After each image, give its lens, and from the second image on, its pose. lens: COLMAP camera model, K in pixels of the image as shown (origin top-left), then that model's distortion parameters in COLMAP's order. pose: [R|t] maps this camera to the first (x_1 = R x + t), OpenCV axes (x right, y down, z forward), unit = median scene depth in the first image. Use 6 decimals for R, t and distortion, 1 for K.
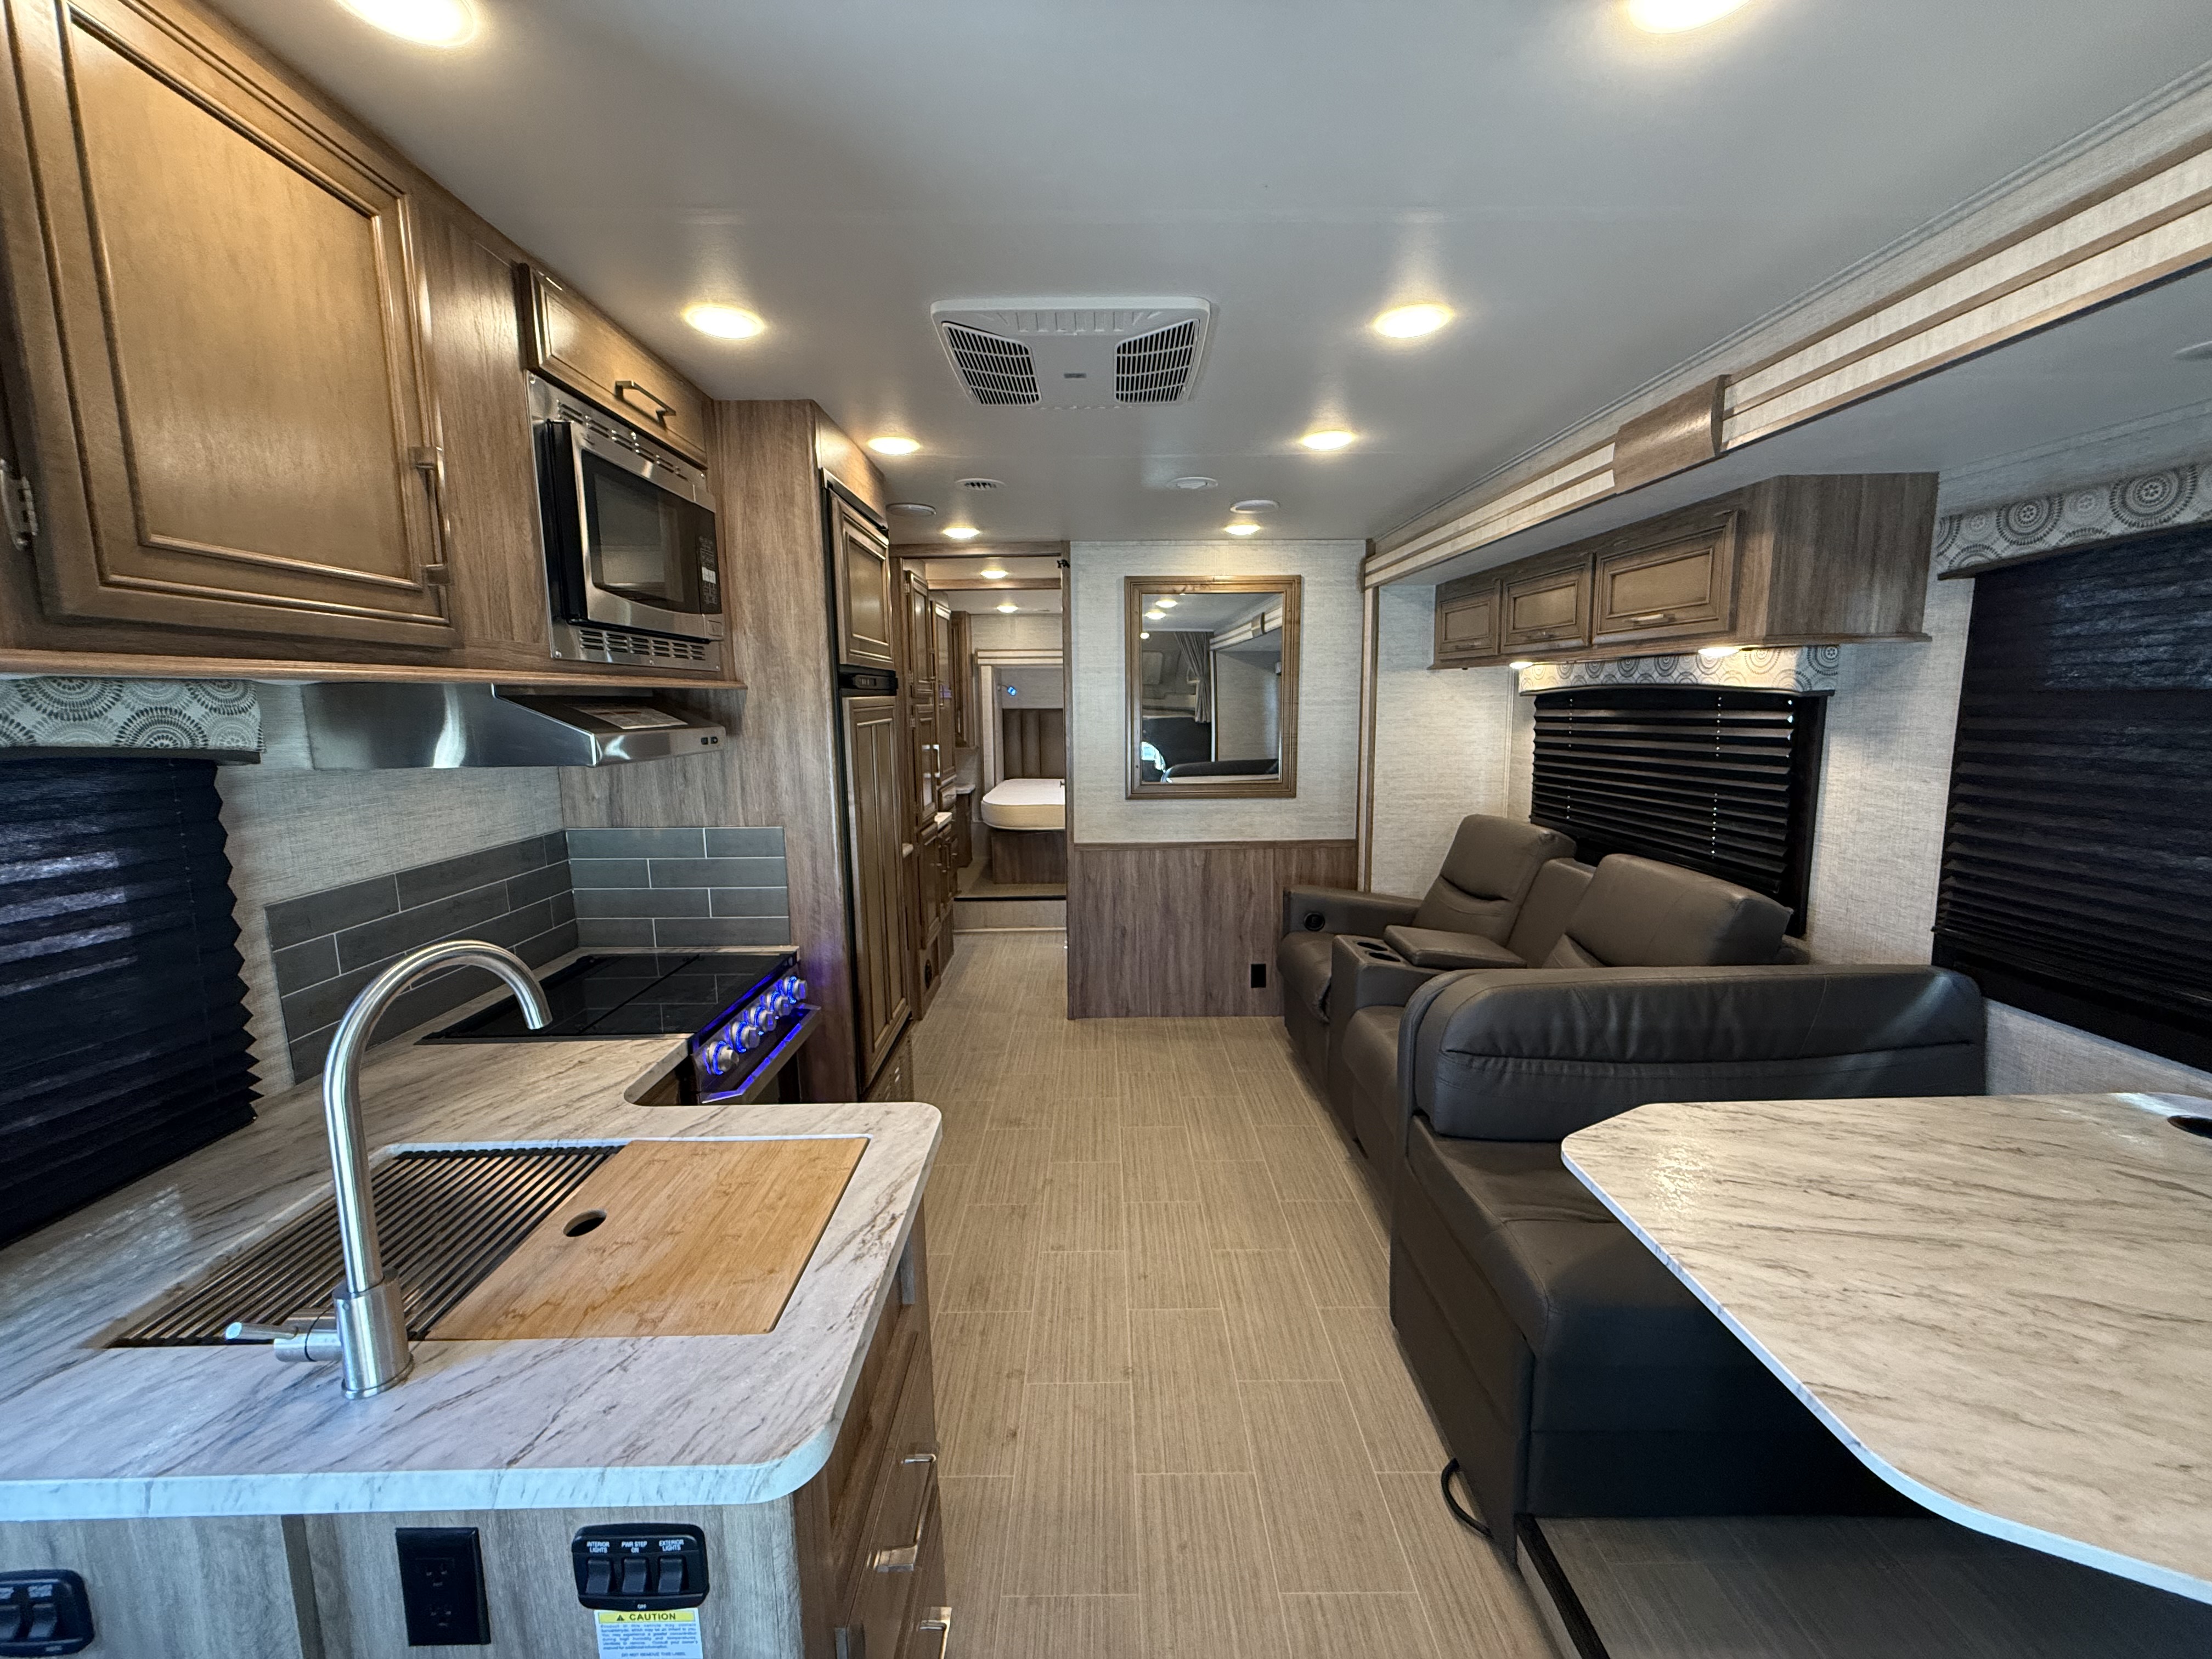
lens RADIAL K [[882.5, 0, 1099.9], [0, 882.5, 825.7], [0, 0, 1]] dist [0.000350, 0.000318]
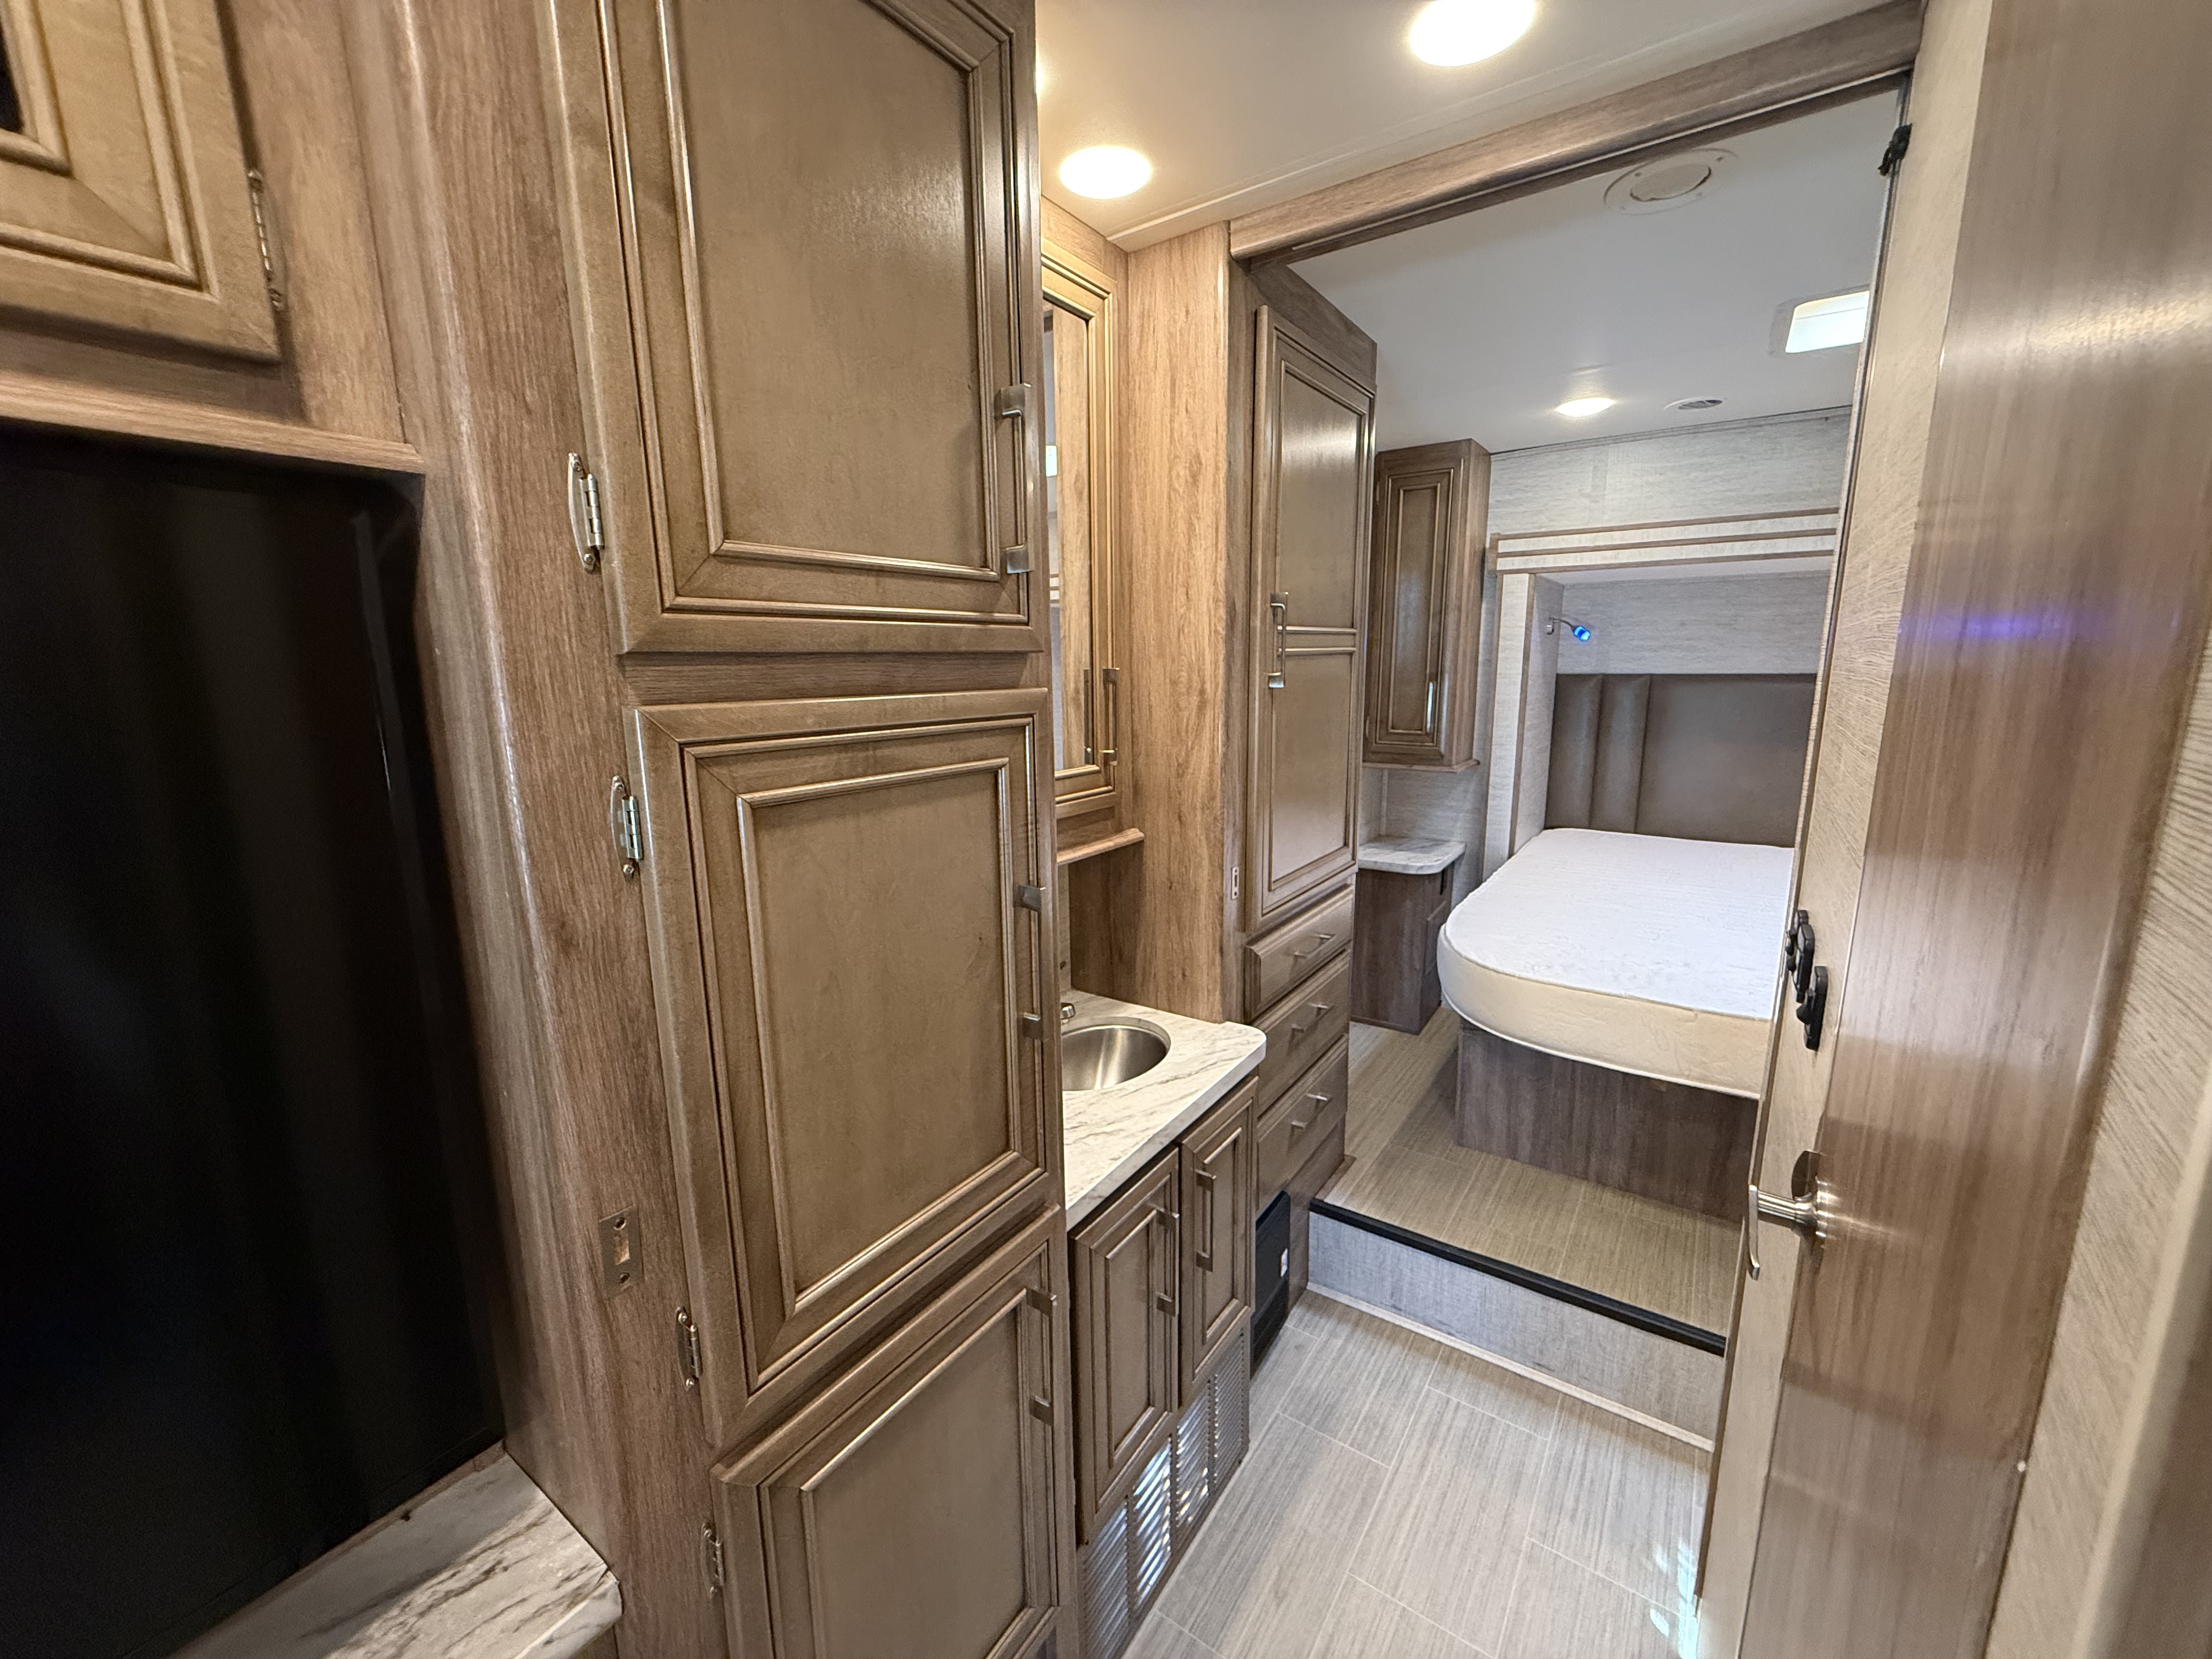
lens RADIAL K [[882.5, 0, 1102.1], [0, 882.5, 825.2], [0, 0, 1]] dist [0.000350, 0.000318]
pose [[0.815209, 0.108451, -0.568923, -0.187756], [-0.079101, 0.993955, 0.076129, -0.395631], [0.573740, -0.017059, 0.818860, 2.724480]]
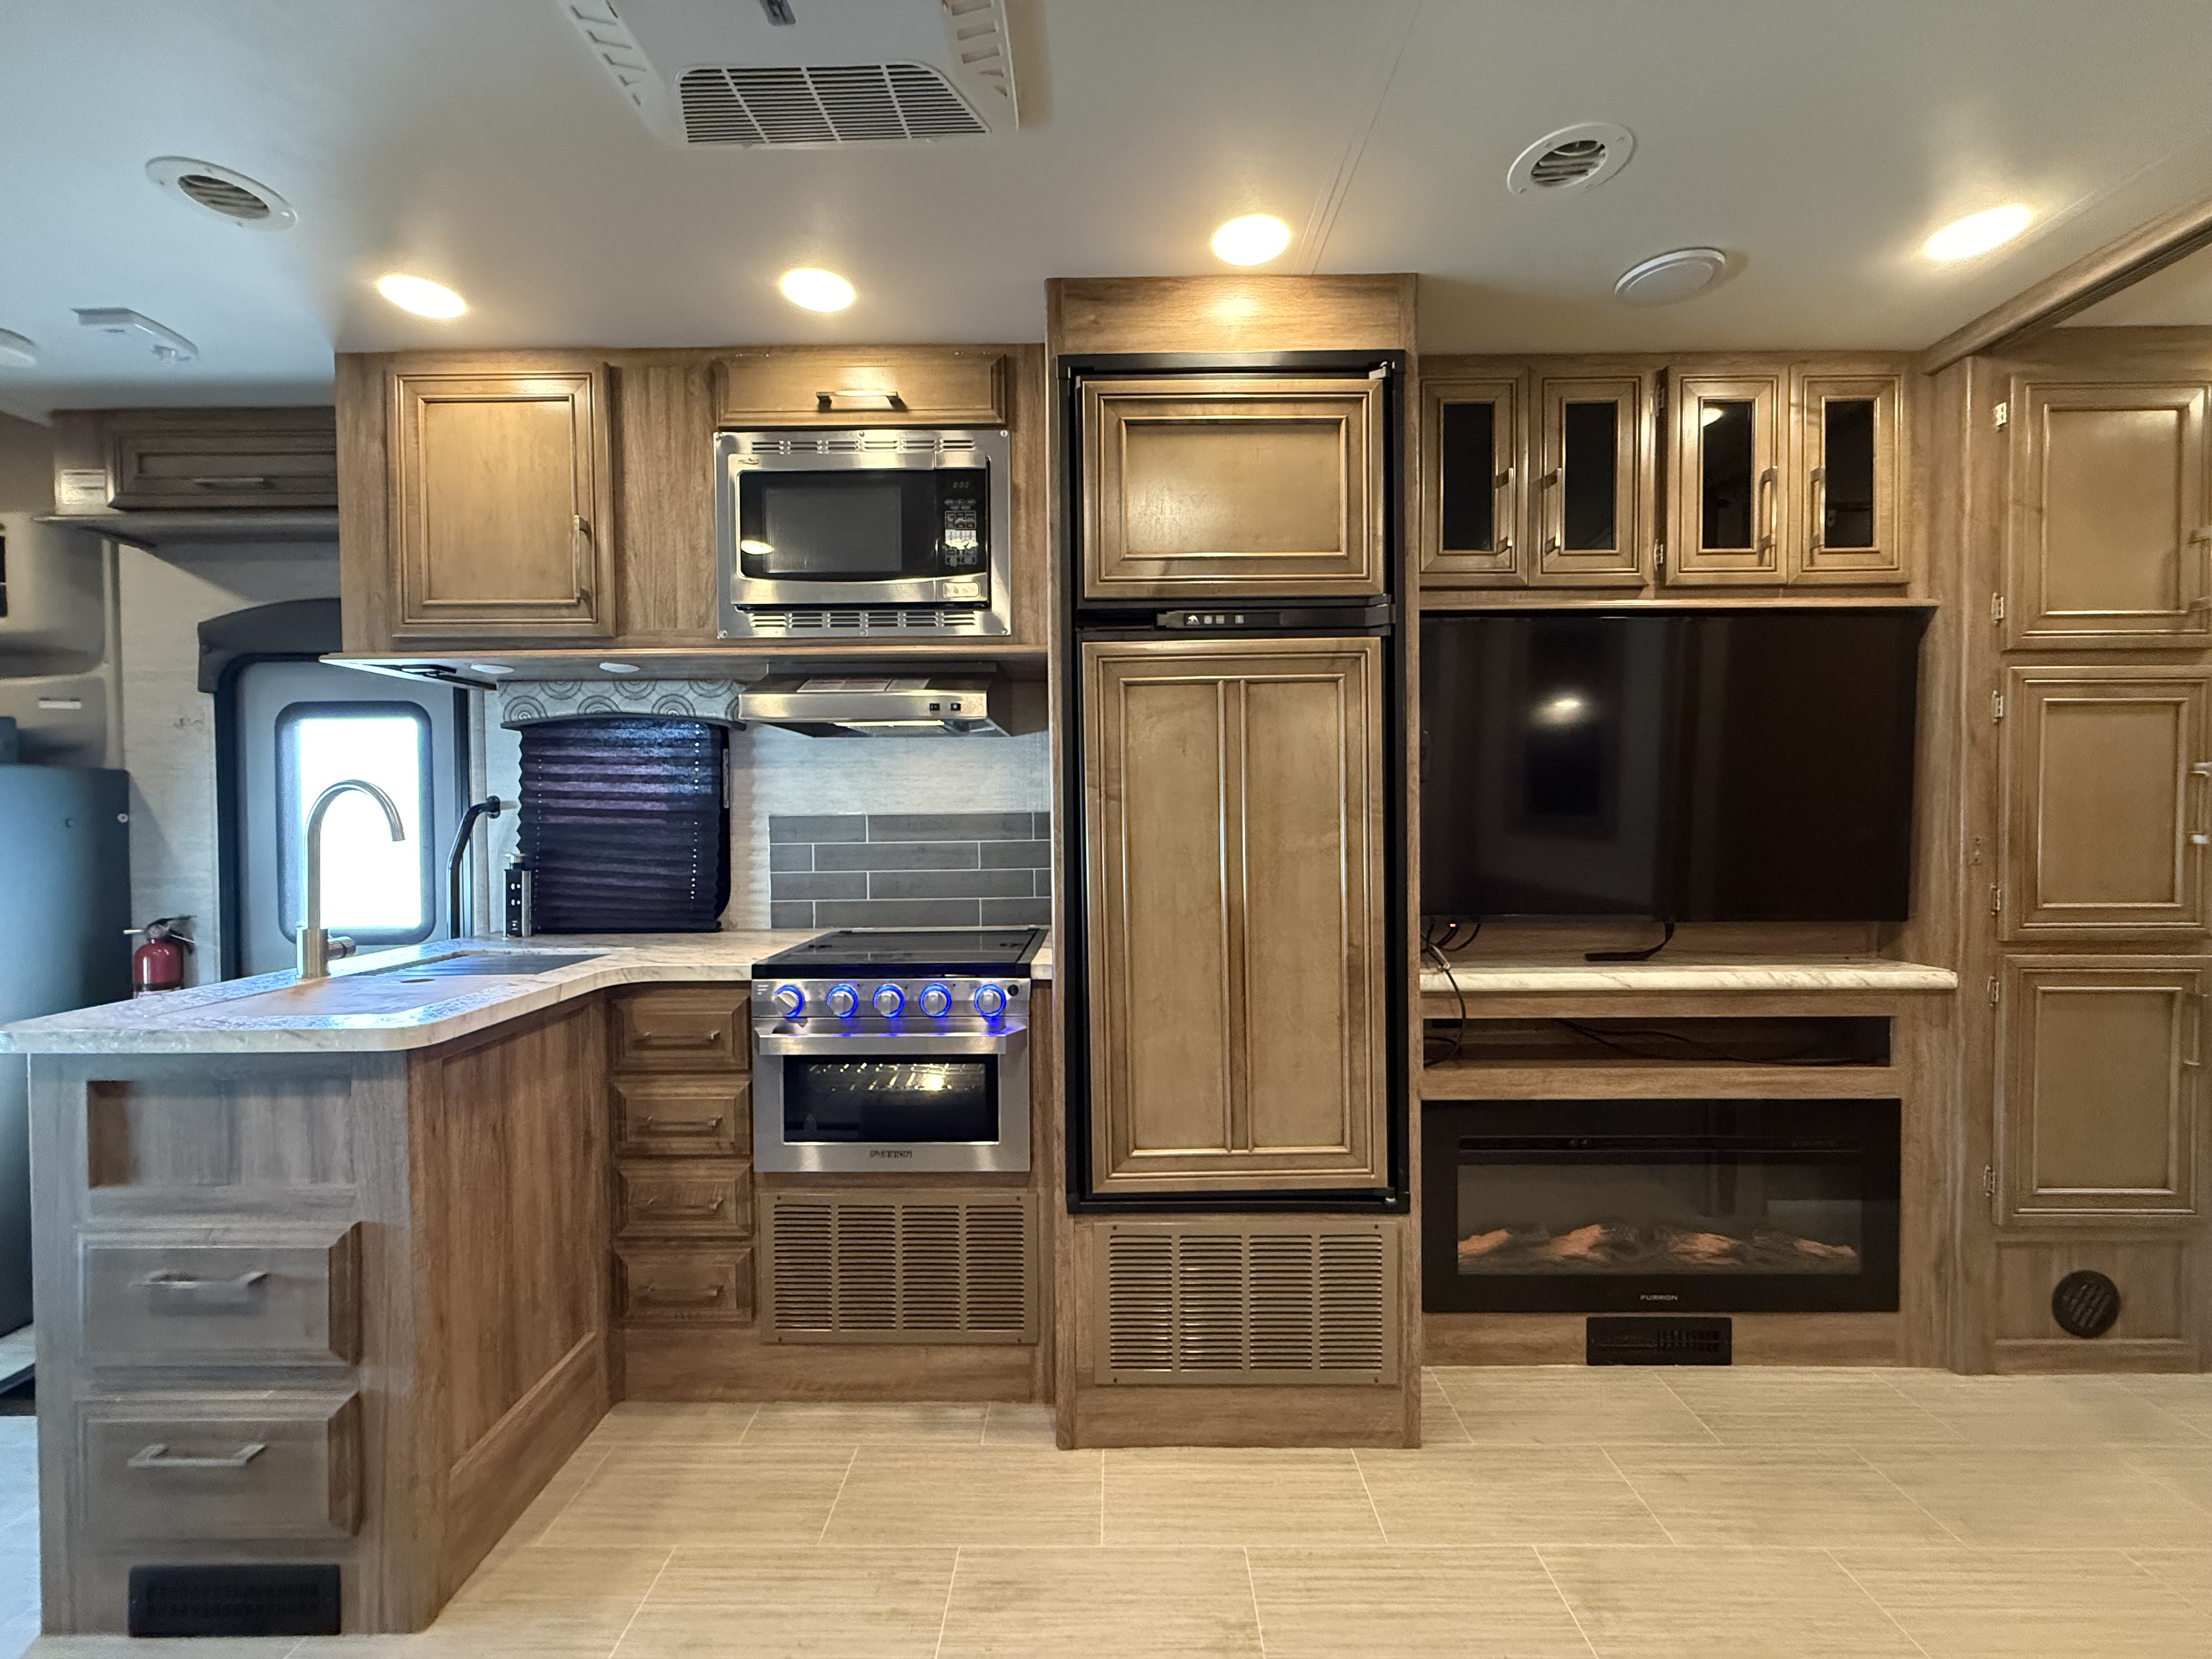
lens RADIAL K [[882.5, 0, 1105.7], [0, 882.5, 828.8], [0, 0, 1]] dist [0.000350, 0.000318]
pose [[-0.011365, 0.032950, -0.999392, 0.727895], [-0.133548, 0.990453, 0.034174, -0.027435], [0.990977, 0.133855, -0.006857, 1.646368]]
